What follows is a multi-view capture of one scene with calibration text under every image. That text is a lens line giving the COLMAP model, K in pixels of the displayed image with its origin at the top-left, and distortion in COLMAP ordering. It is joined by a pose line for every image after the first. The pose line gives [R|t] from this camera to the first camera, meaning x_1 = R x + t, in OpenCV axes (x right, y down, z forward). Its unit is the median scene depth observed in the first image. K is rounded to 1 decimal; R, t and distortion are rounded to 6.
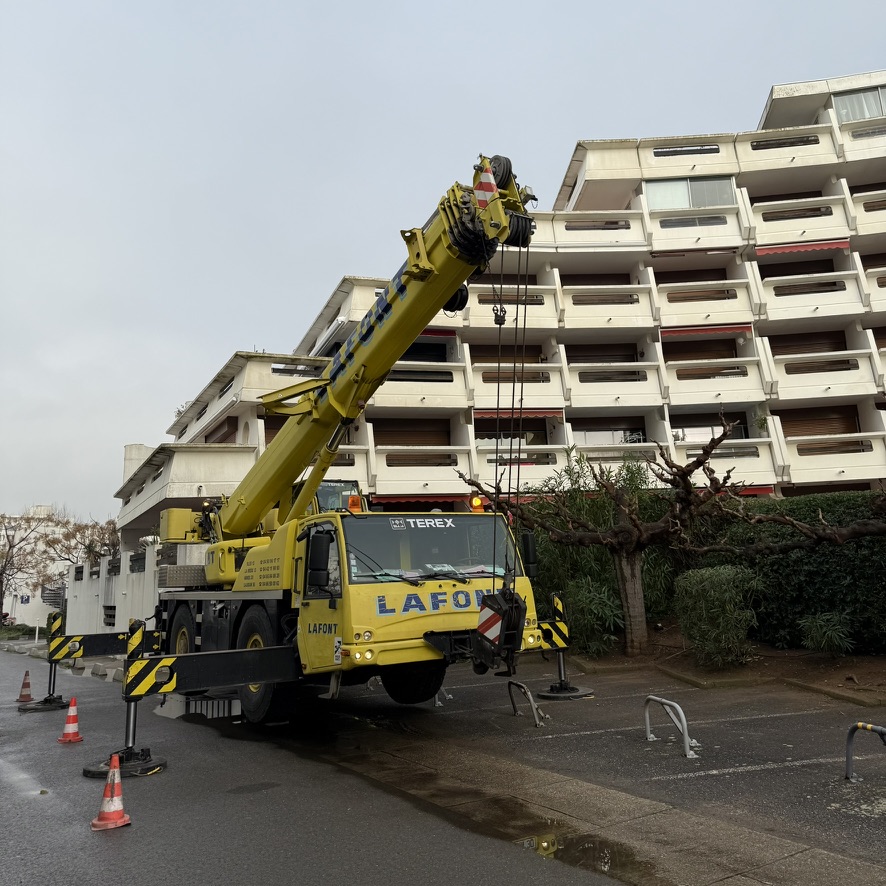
lens RADIAL K [[722.1, 0, 446.2], [0, 722.1, 379.2], [0, 0, 1]] dist [0.183800, -0.263194]
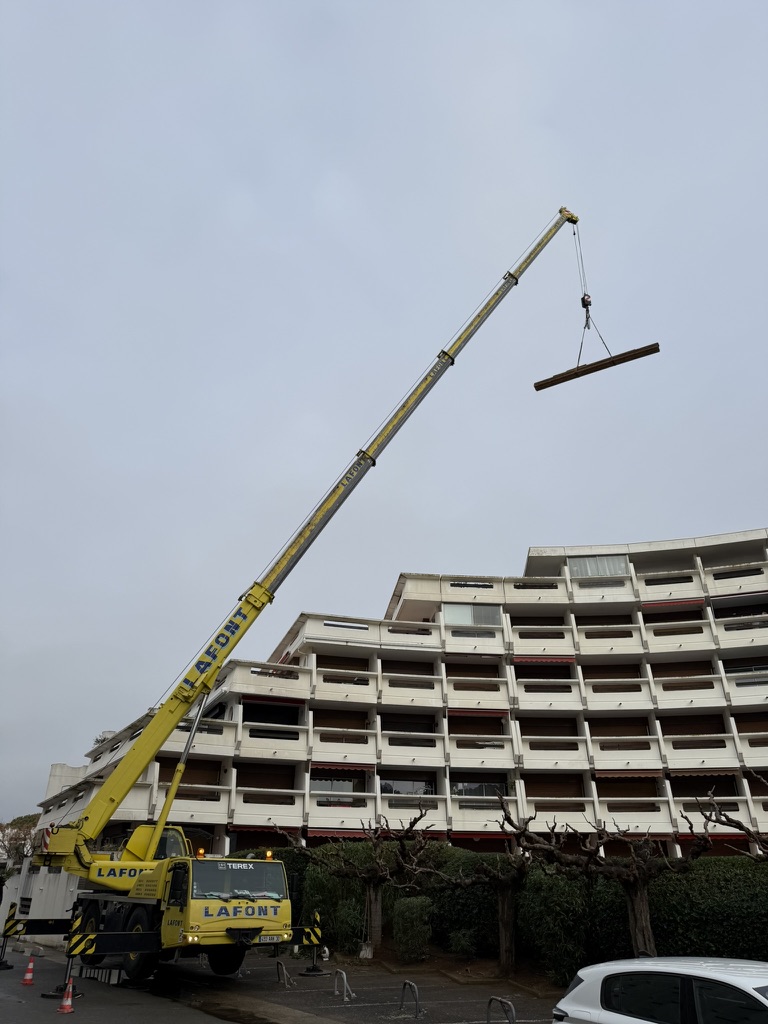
lens RADIAL K [[728.4, 0, 384.0], [0, 728.4, 512.0], [0, 0, 1]] dist [0.092978, -0.080085]
pose [[0.996867, 0.075482, 0.023652, 0.123997], [-0.069331, 0.977716, -0.198154, -0.180806], [-0.038082, 0.195893, 0.979886, -0.567409]]
